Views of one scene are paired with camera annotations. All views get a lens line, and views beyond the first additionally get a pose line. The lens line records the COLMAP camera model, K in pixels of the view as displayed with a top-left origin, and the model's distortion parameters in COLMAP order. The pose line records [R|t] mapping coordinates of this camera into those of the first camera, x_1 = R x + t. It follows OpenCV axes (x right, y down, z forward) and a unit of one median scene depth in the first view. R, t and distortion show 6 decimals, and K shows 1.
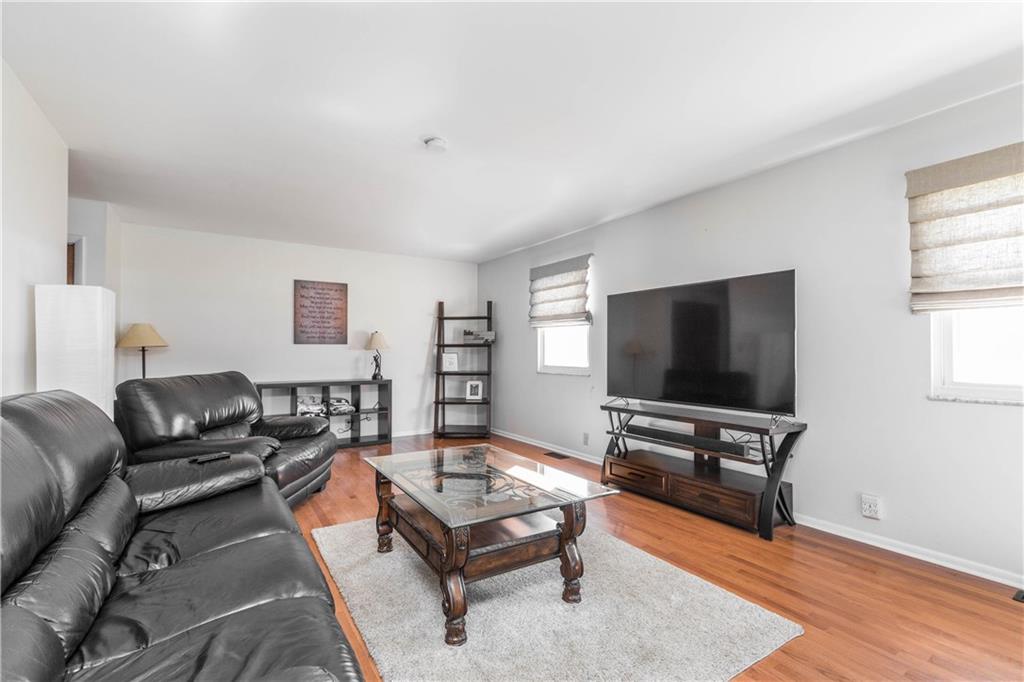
lens RADIAL K [[465.7, 0, 509.7], [0, 465.7, 345.1], [0, 0, 1]] dist [-0.006032, -0.000796]
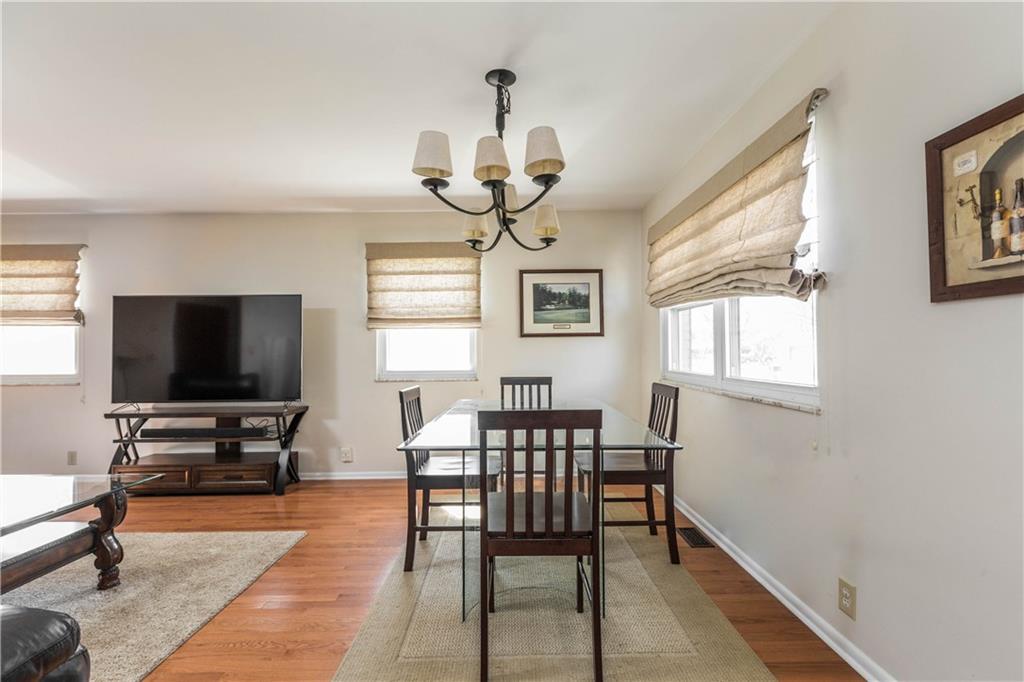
lens RADIAL K [[465.7, 0, 509.9], [0, 465.7, 343.0], [0, 0, 1]] dist [-0.006032, -0.000796]
pose [[0.555636, 0.007945, 0.831388, -0.164886], [-0.001342, 0.999962, -0.008659, -0.006453], [-0.831425, 0.003696, 0.555625, -0.248296]]
